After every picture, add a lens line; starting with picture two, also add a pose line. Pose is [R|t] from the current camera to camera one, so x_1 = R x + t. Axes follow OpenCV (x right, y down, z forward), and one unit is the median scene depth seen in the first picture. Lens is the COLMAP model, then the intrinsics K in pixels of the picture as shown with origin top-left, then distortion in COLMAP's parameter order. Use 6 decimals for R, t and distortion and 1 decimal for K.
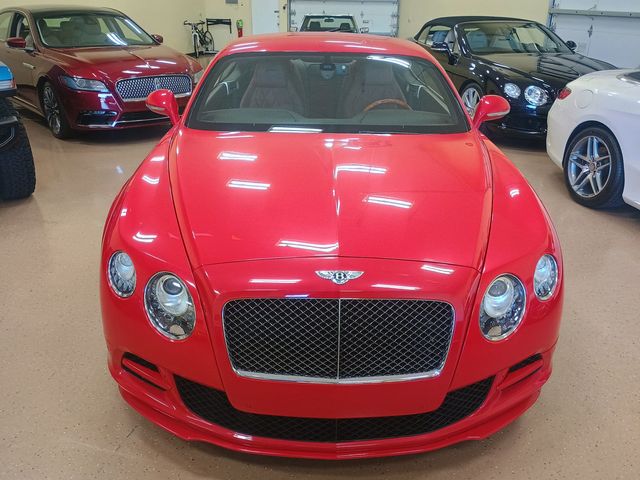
lens RADIAL K [[559.8, 0, 317.9], [0, 559.8, 237.6], [0, 0, 1]] dist [0.068993, -0.083020]
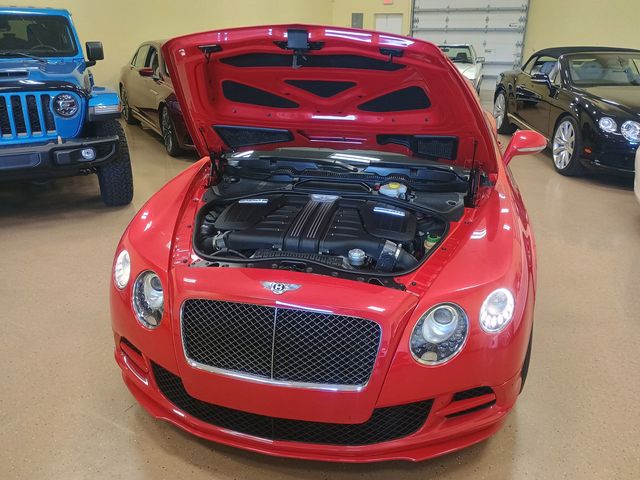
lens RADIAL K [[559.8, 0, 317.9], [0, 559.8, 237.6], [0, 0, 1]] dist [0.068993, -0.083020]
pose [[0.969015, 0.077064, -0.234672, 0.148943], [-0.087182, 0.995645, -0.033033, 0.000400], [0.231104, 0.052468, 0.971513, -0.028591]]
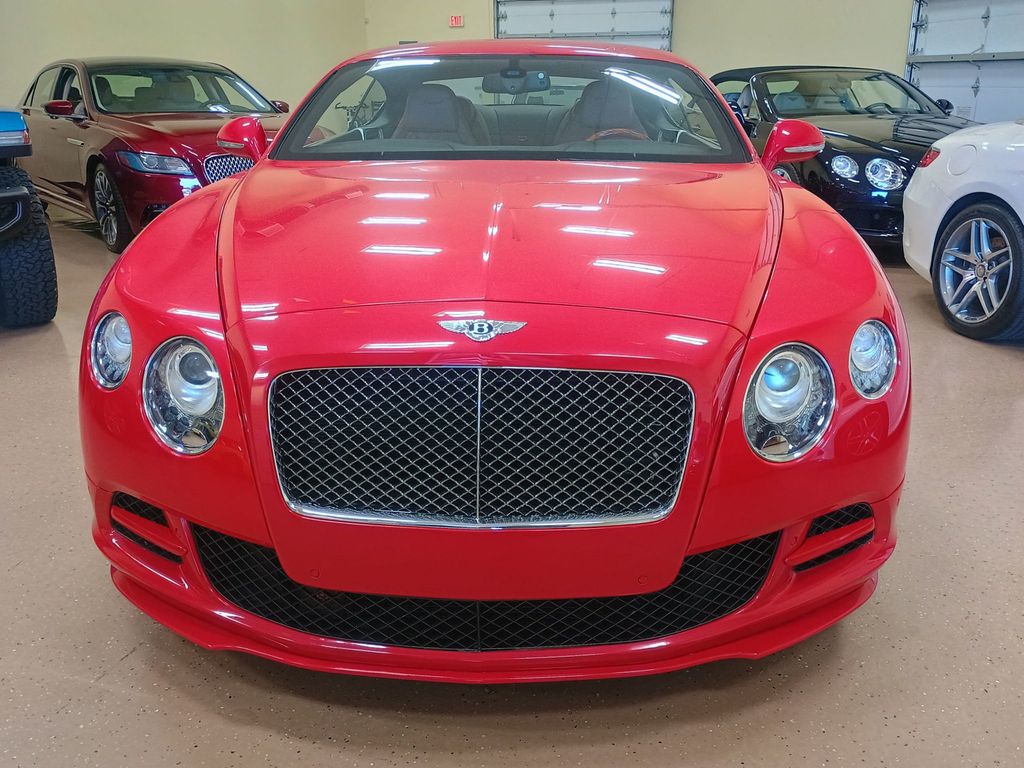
lens RADIAL K [[892.7, 0, 511.9], [0, 892.7, 377.6], [0, 0, 1]] dist [0.062082, -0.077073]
pose [[0.998787, 0.001745, -0.049200, 0.045377], [-0.006514, 0.995270, -0.096925, 0.081524], [0.048798, 0.097128, 0.994075, 0.056324]]
